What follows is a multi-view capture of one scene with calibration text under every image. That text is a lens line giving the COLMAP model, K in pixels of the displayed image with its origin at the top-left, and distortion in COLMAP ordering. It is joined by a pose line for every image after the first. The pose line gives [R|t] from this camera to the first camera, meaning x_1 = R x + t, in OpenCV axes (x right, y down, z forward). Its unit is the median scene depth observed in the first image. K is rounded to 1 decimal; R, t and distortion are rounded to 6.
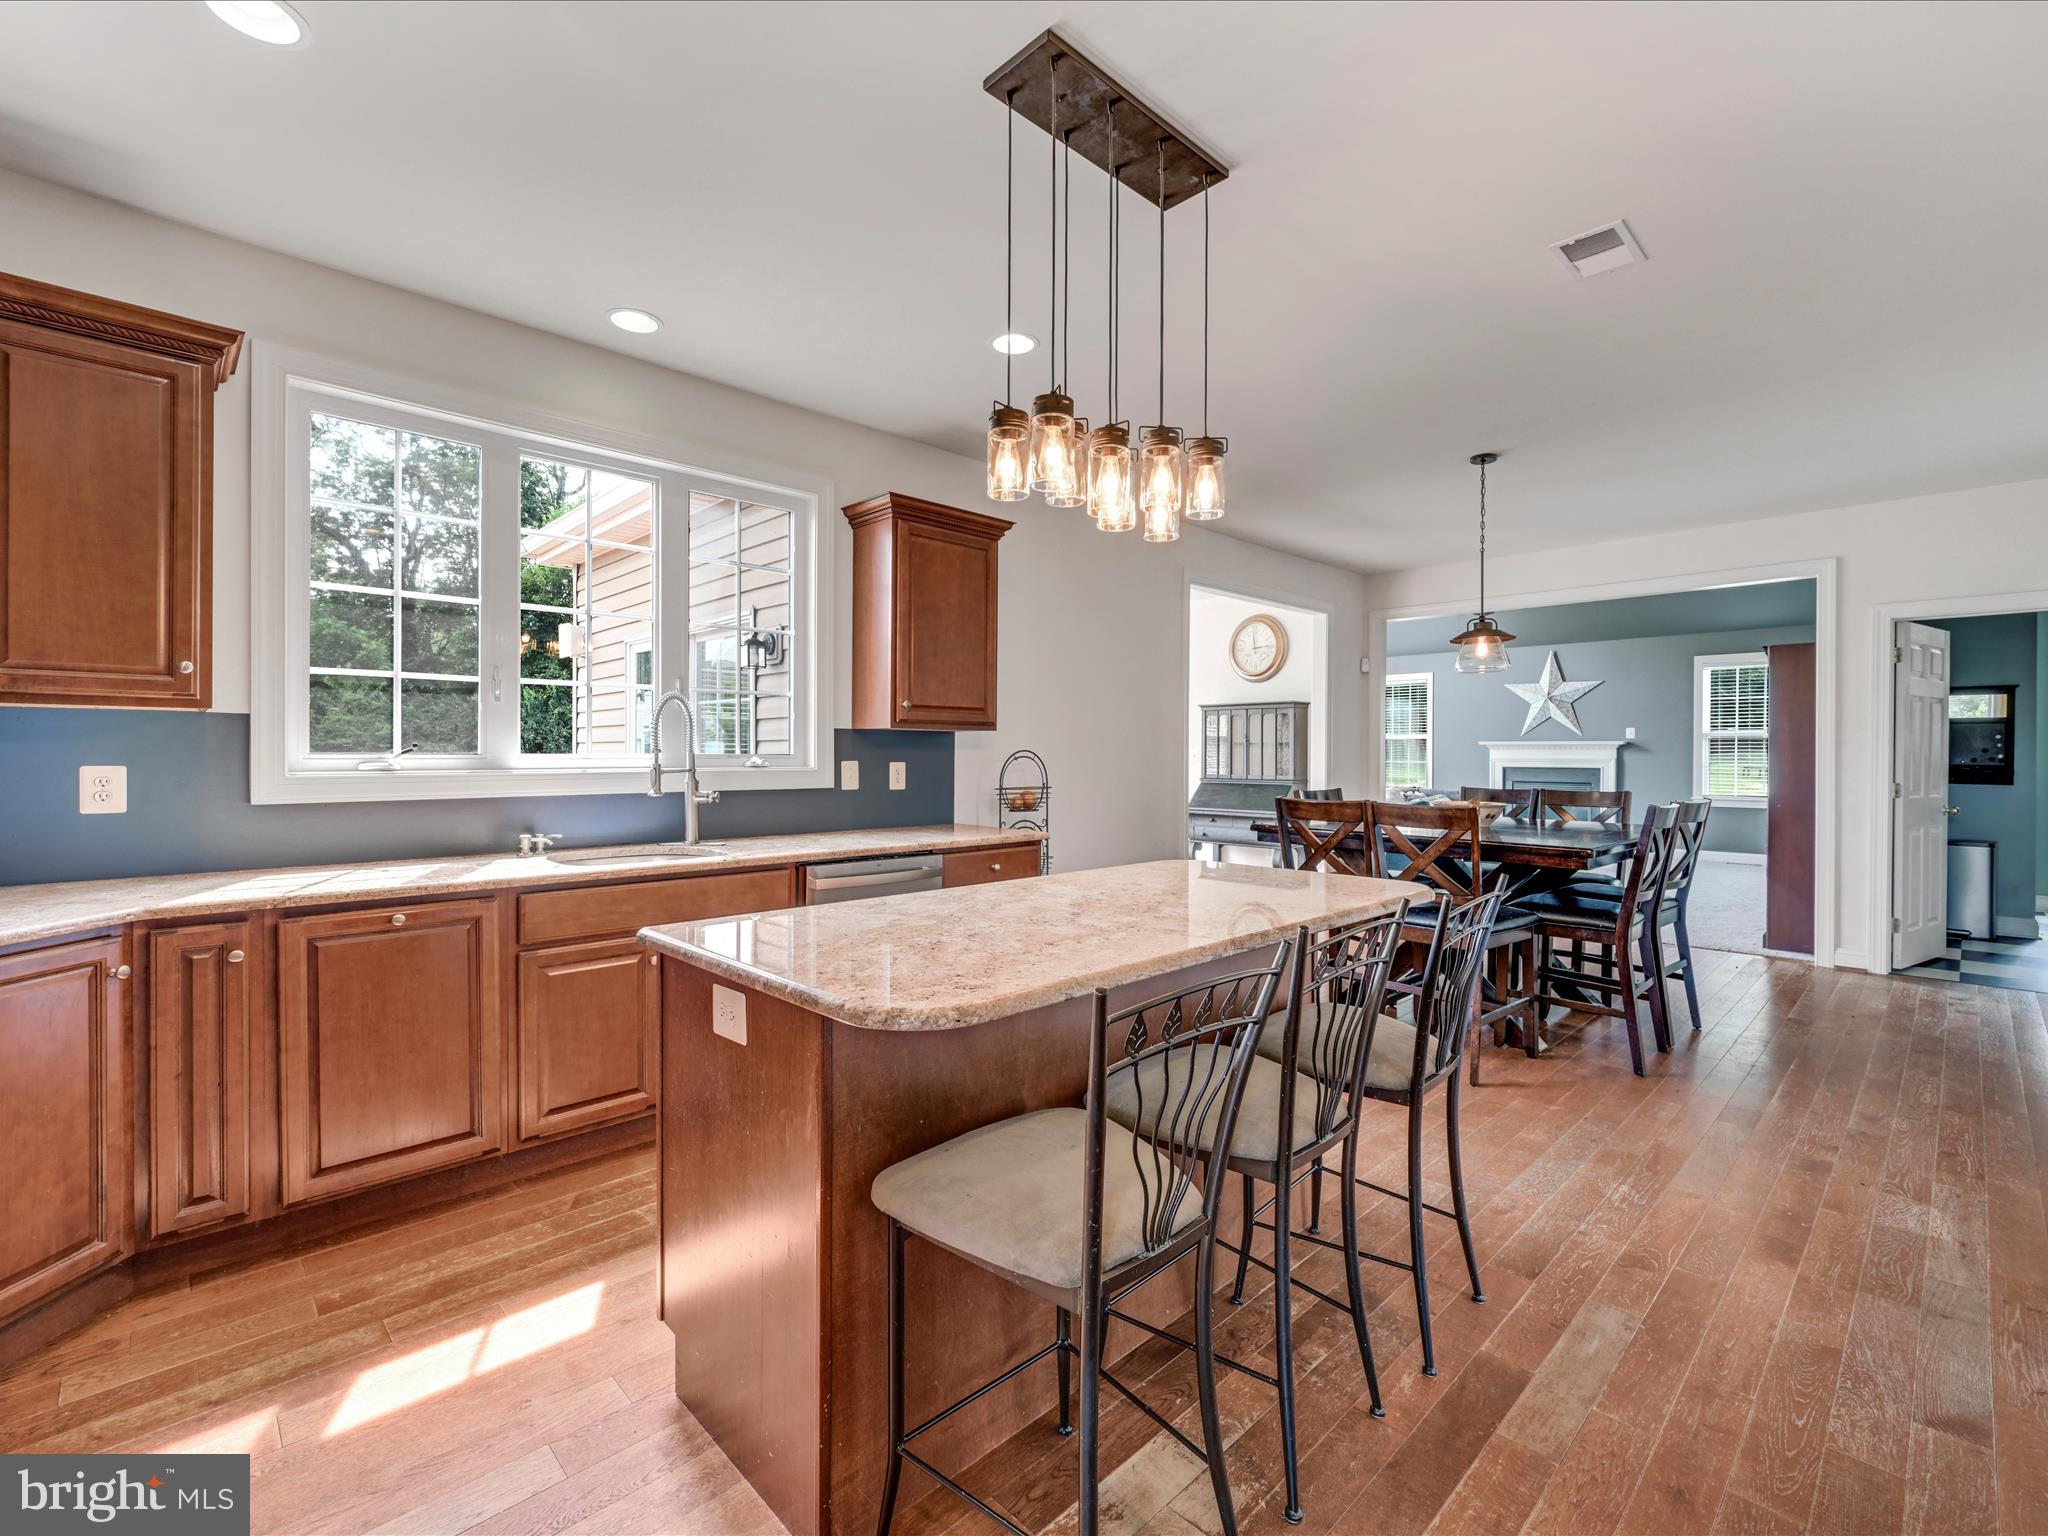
lens RADIAL K [[913.8, 0, 1027.6], [0, 913.8, 762.3], [0, 0, 1]] dist [-0.000378, 0.000037]
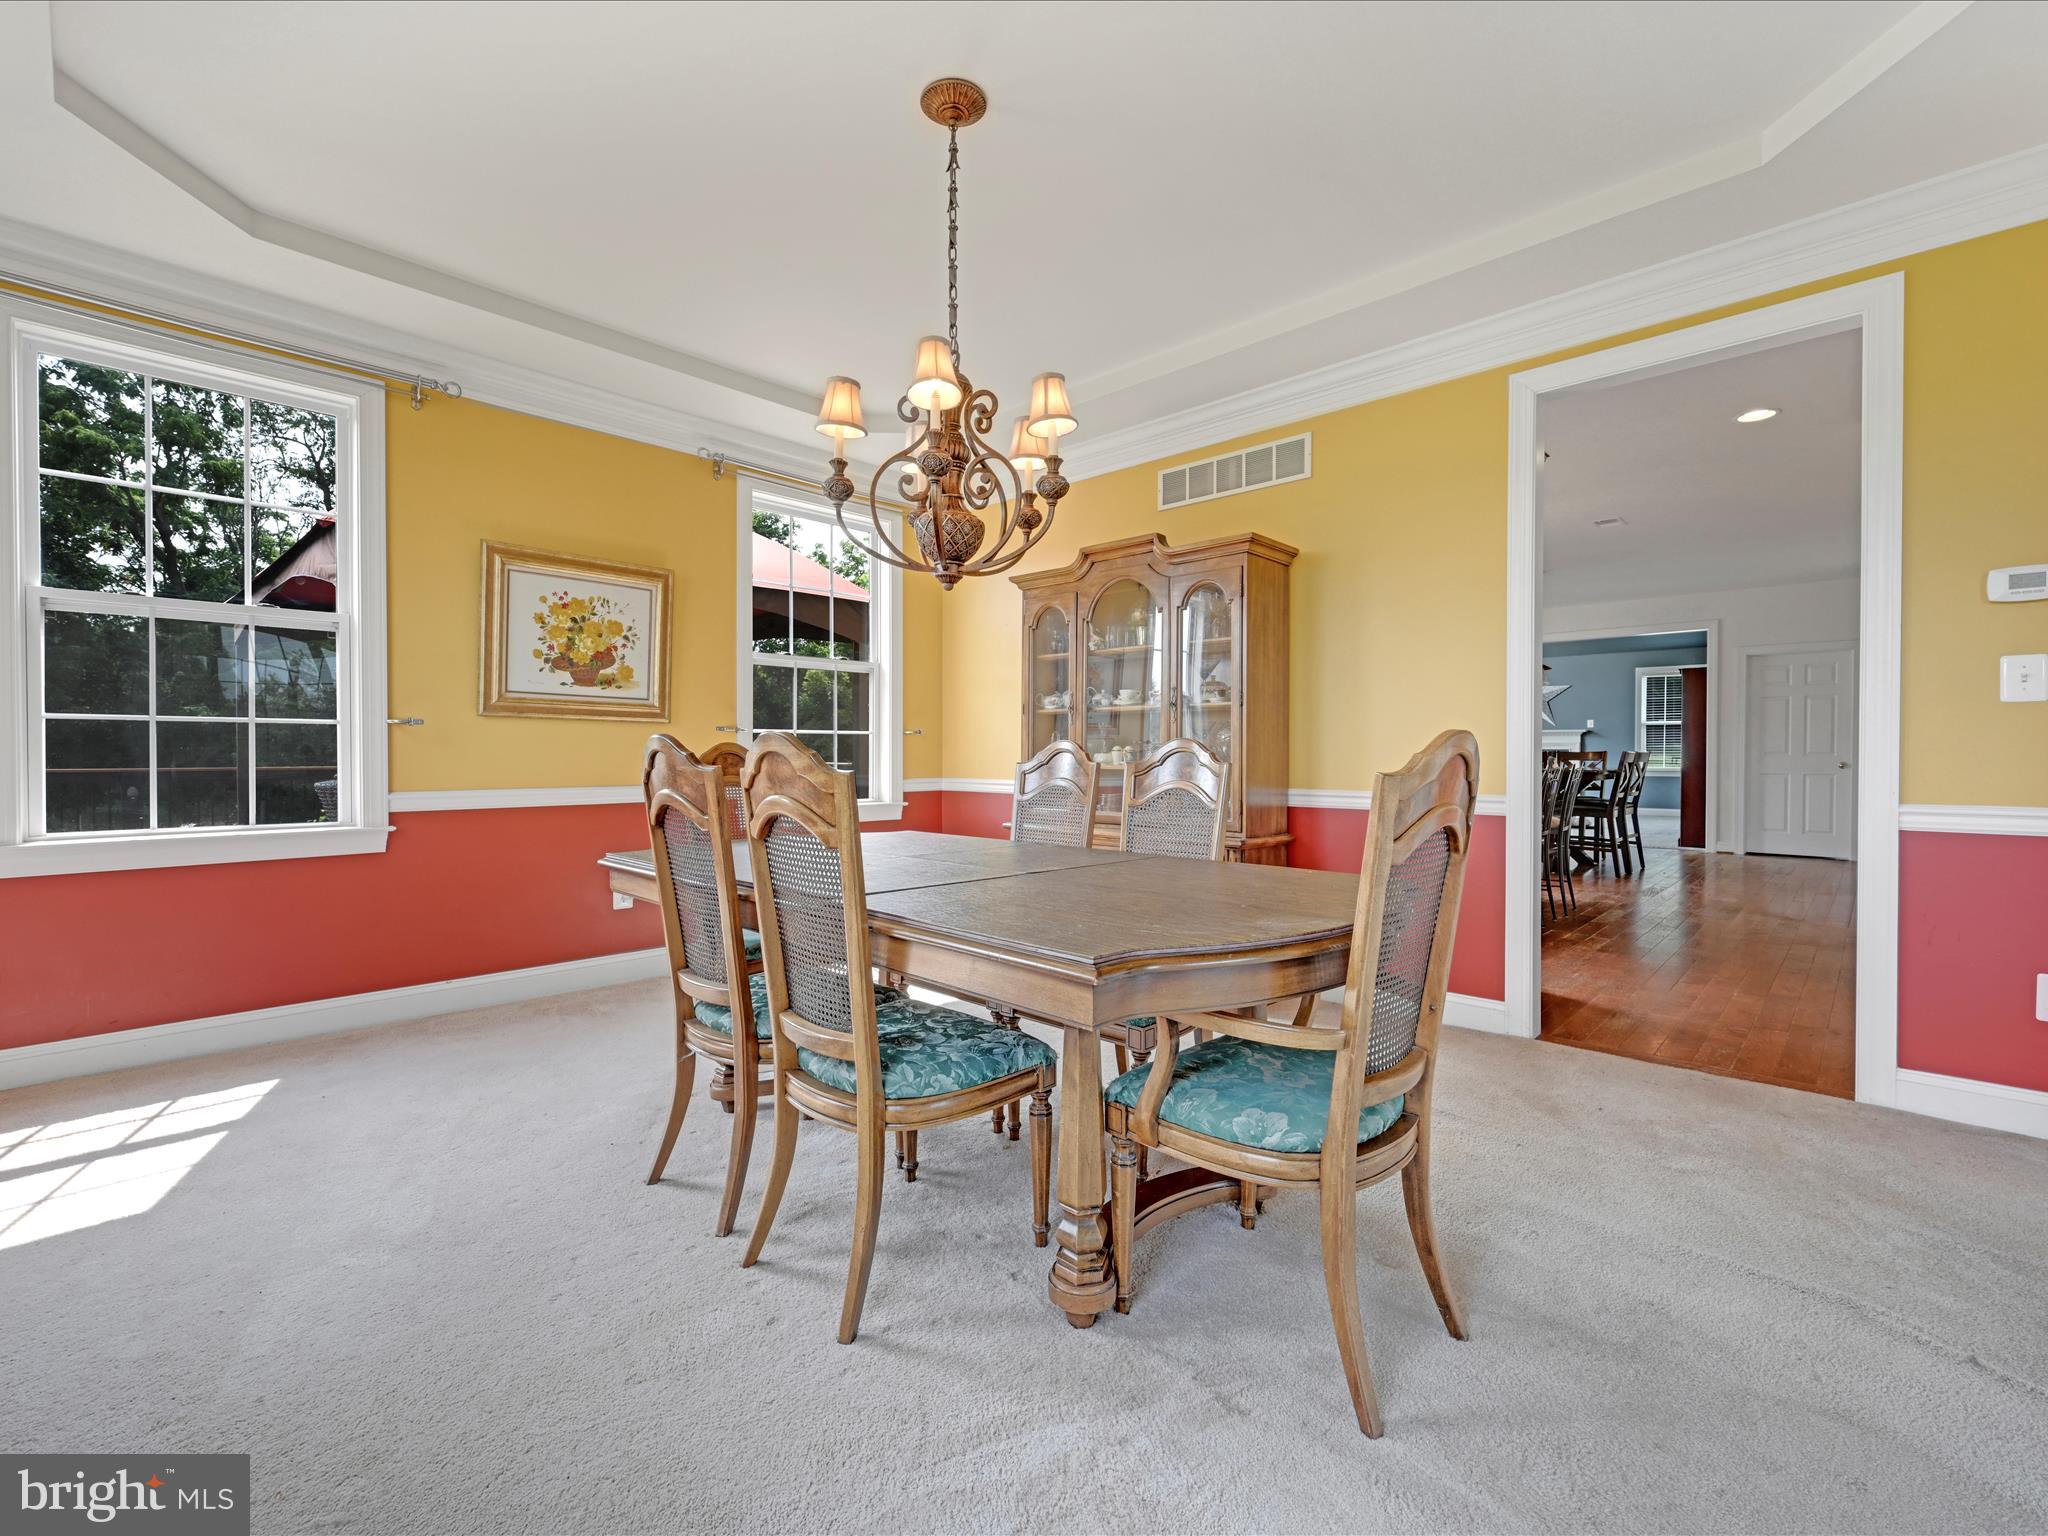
lens RADIAL K [[913.8, 0, 1027.6], [0, 913.8, 762.3], [0, 0, 1]] dist [-0.000378, 0.000037]
pose [[0.998779, -0.006806, 0.048924, -0.395768], [0.006677, 0.999974, 0.002797, 0.025758], [-0.048942, -0.002467, 0.998799, -0.519489]]
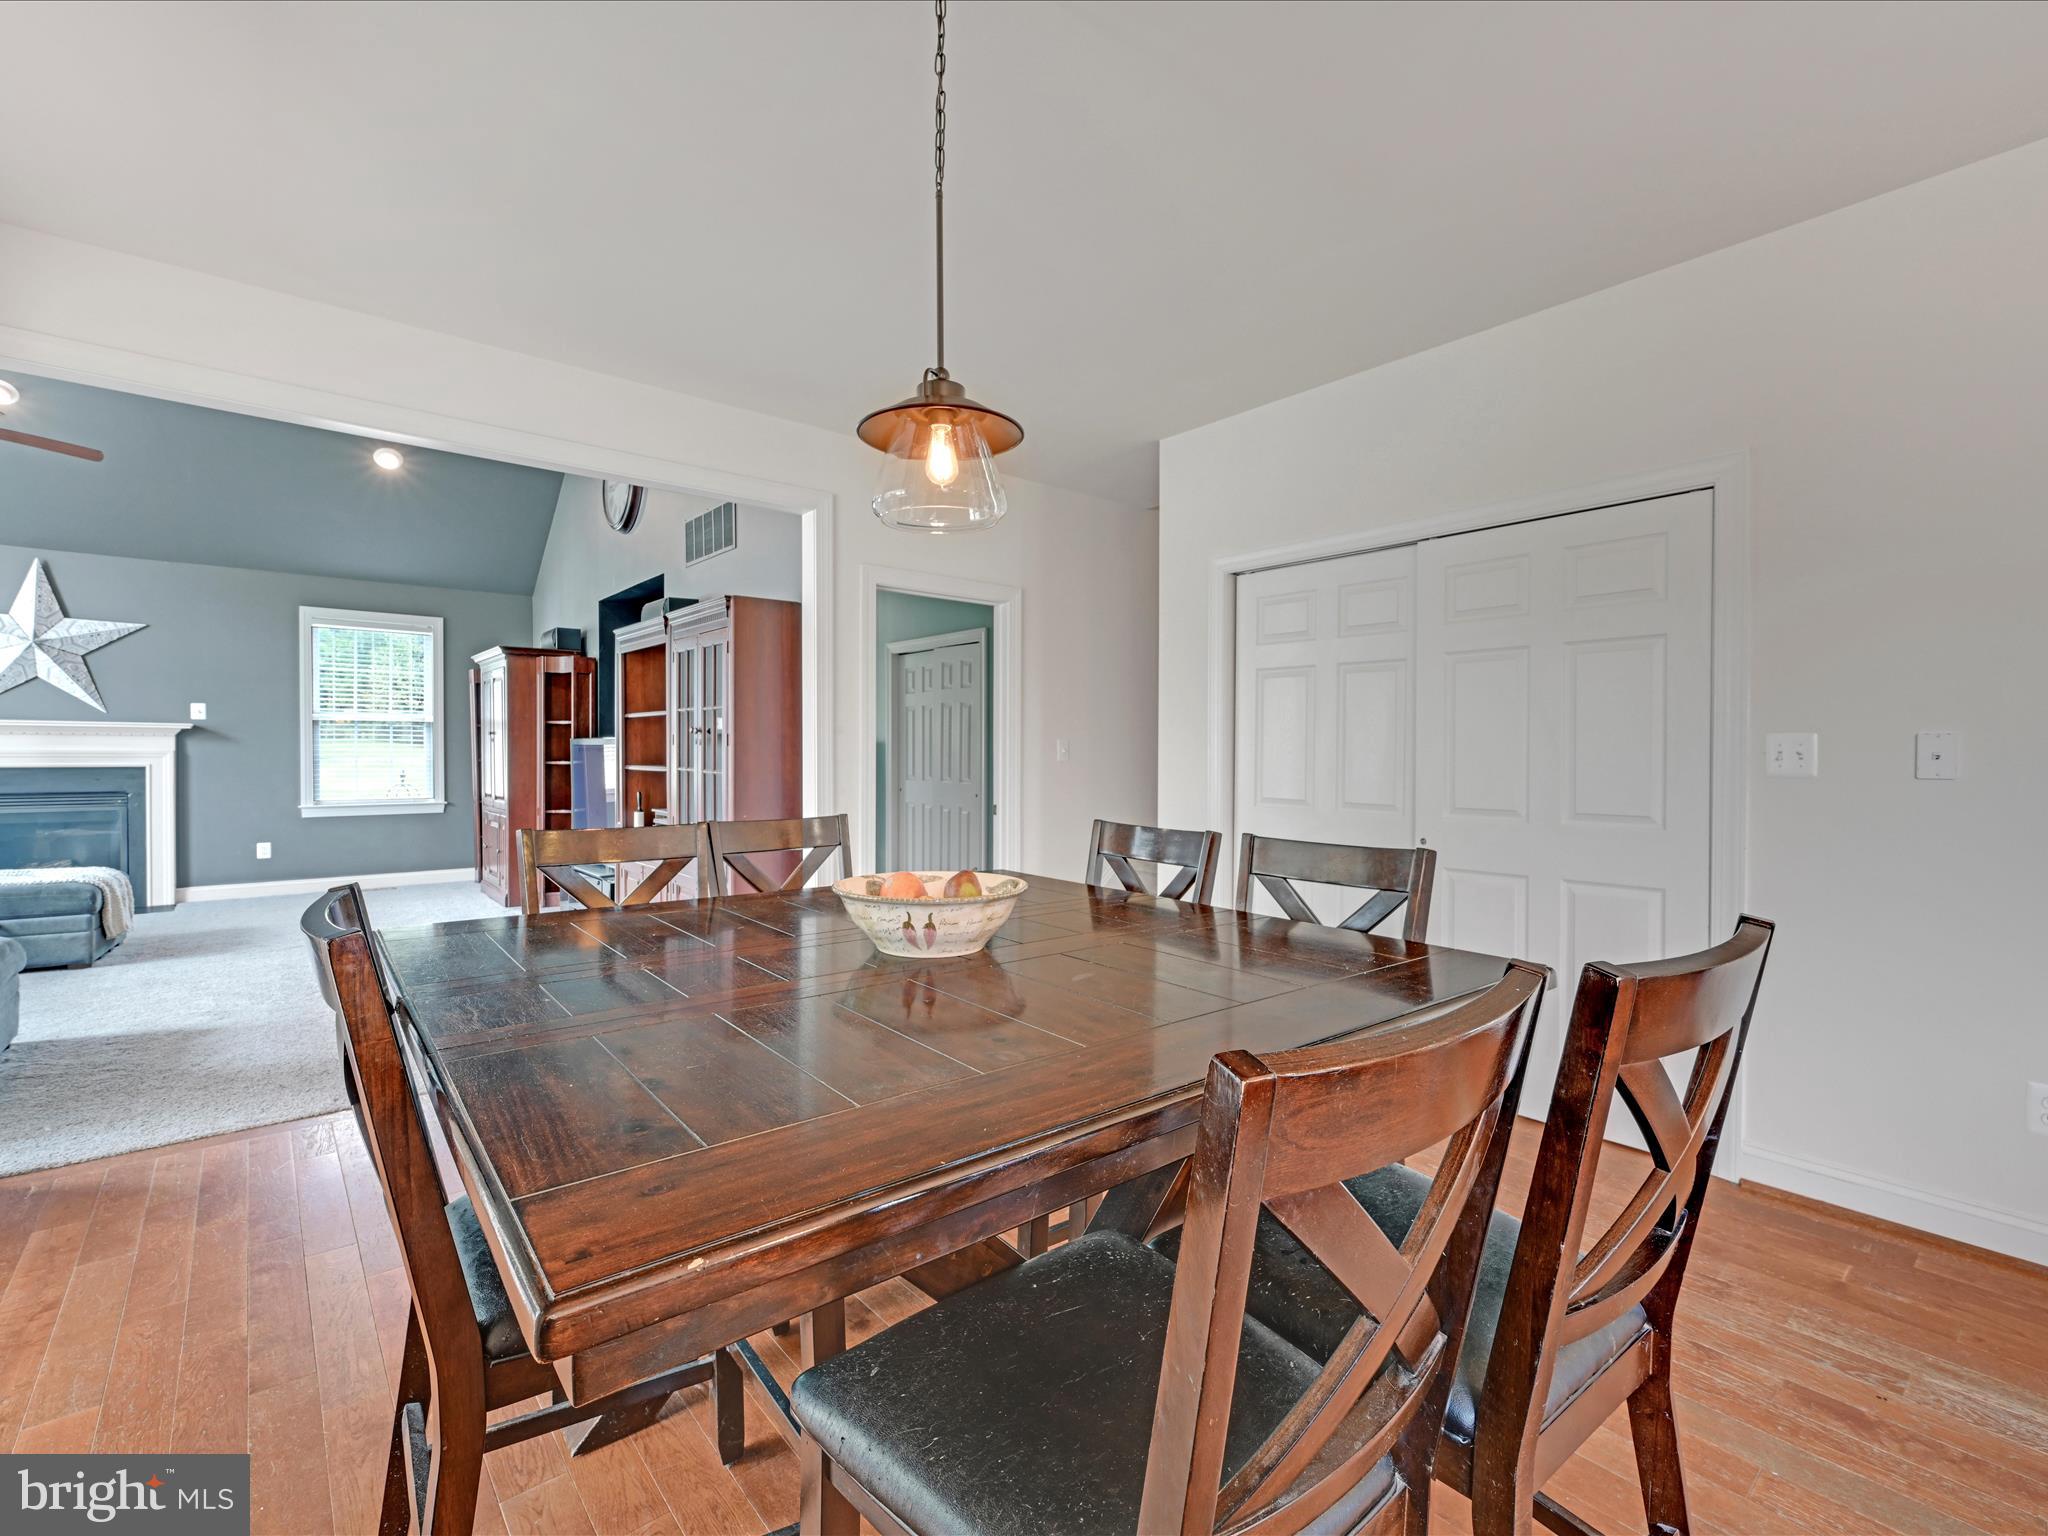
lens RADIAL K [[905.9, 0, 1024.0], [0, 905.9, 768.0], [0, 0, 1]] dist [0.000371, -0.000466]
pose [[0.061178, -0.017610, 0.997971, 0.080264], [0.001253, 0.999845, 0.017567, -0.003940], [-0.998126, 0.000176, 0.061191, 0.569283]]
